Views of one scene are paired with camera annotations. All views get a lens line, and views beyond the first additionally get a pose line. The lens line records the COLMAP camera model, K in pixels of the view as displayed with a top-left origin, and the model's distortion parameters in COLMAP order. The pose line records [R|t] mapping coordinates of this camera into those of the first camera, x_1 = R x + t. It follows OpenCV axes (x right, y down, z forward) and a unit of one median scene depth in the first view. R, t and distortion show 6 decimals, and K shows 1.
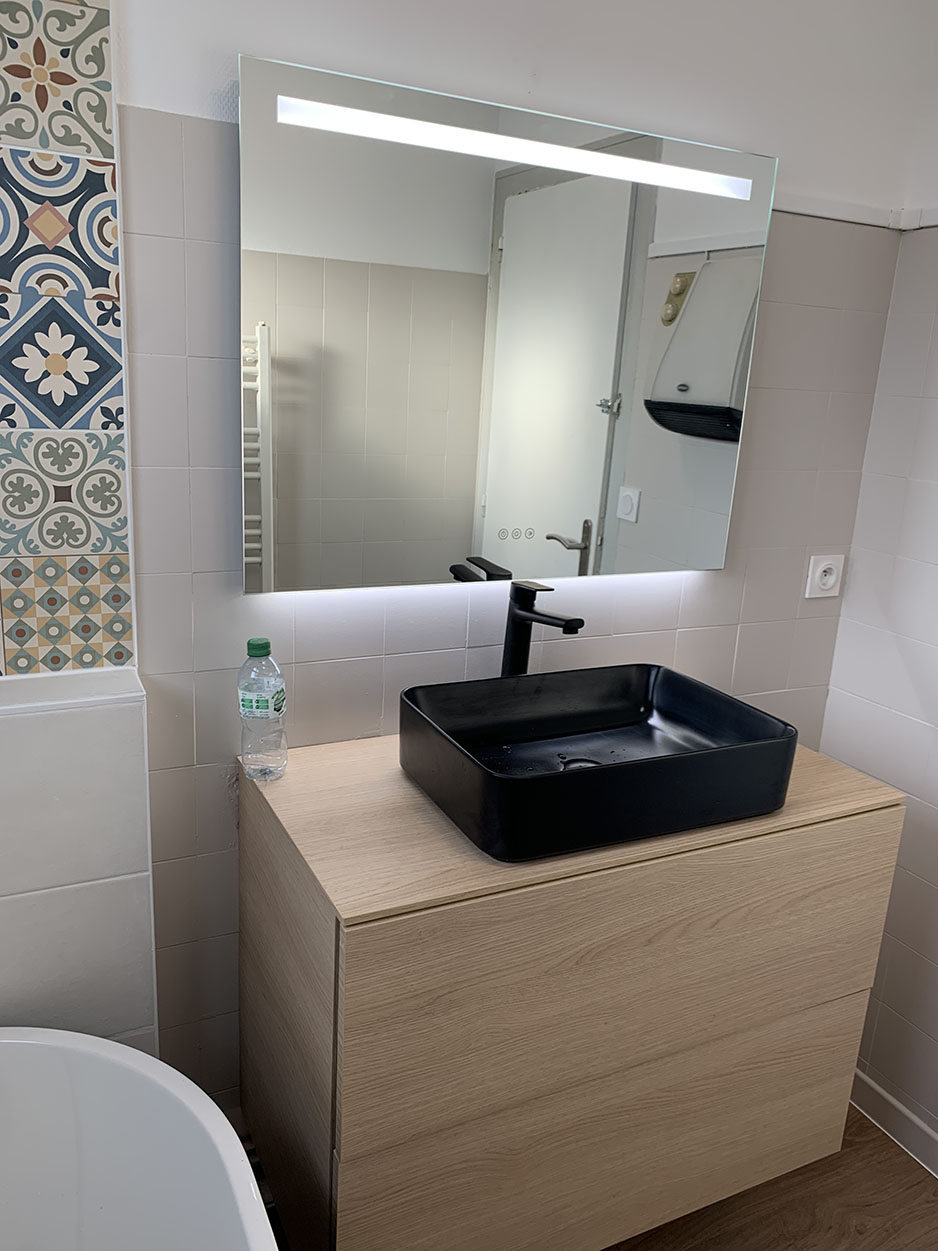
lens RADIAL K [[969.4, 0, 469.0], [0, 969.4, 625.5], [0, 0, 1]] dist [0.057661, -0.068394]
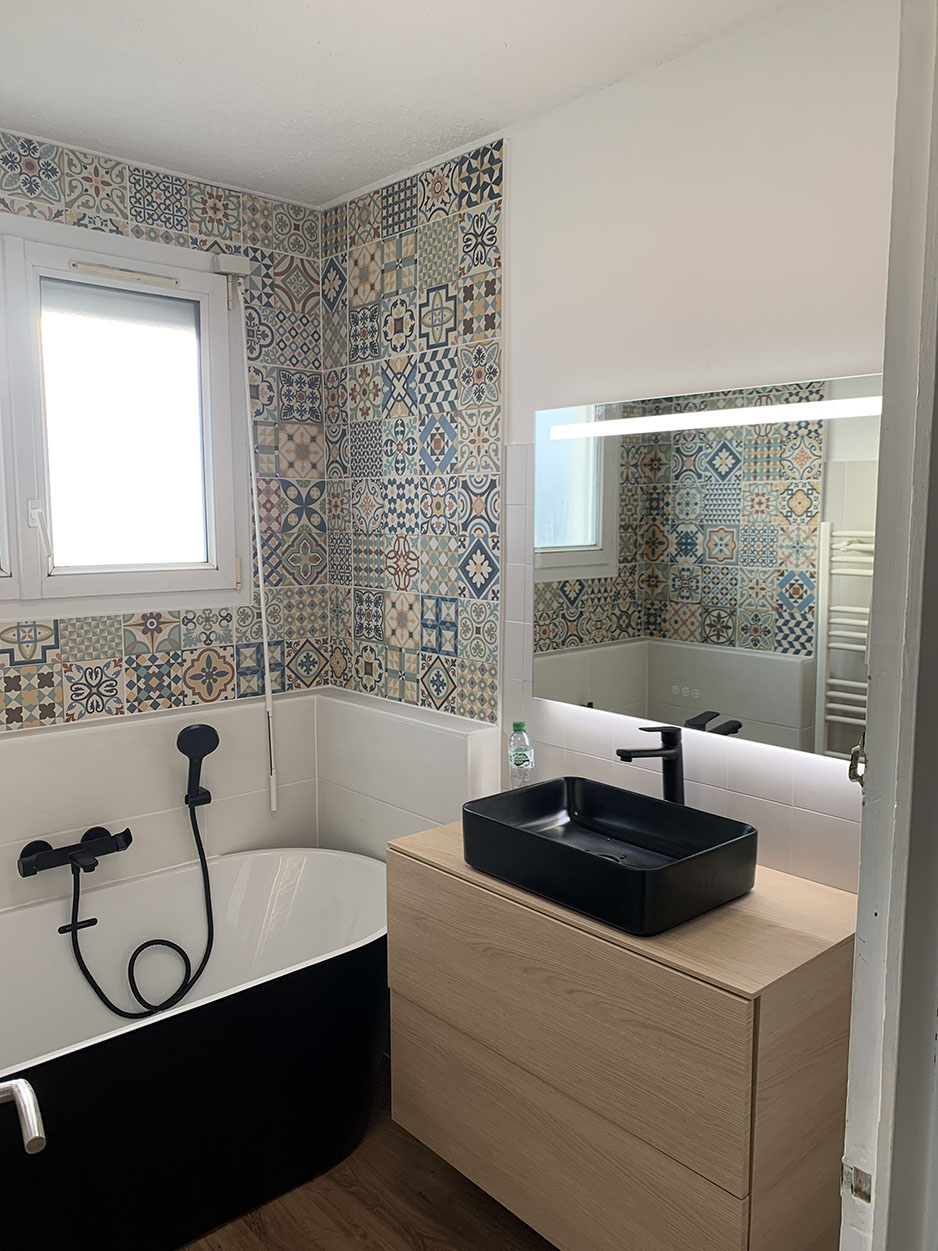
lens RADIAL K [[969.4, 0, 469.0], [0, 969.4, 625.5], [0, 0, 1]] dist [0.057661, -0.068394]
pose [[0.260579, 0.065894, -0.963201, 1.543427], [-0.232820, 0.972513, 0.003545, -0.150684], [0.936960, 0.223329, 0.268758, 0.451008]]
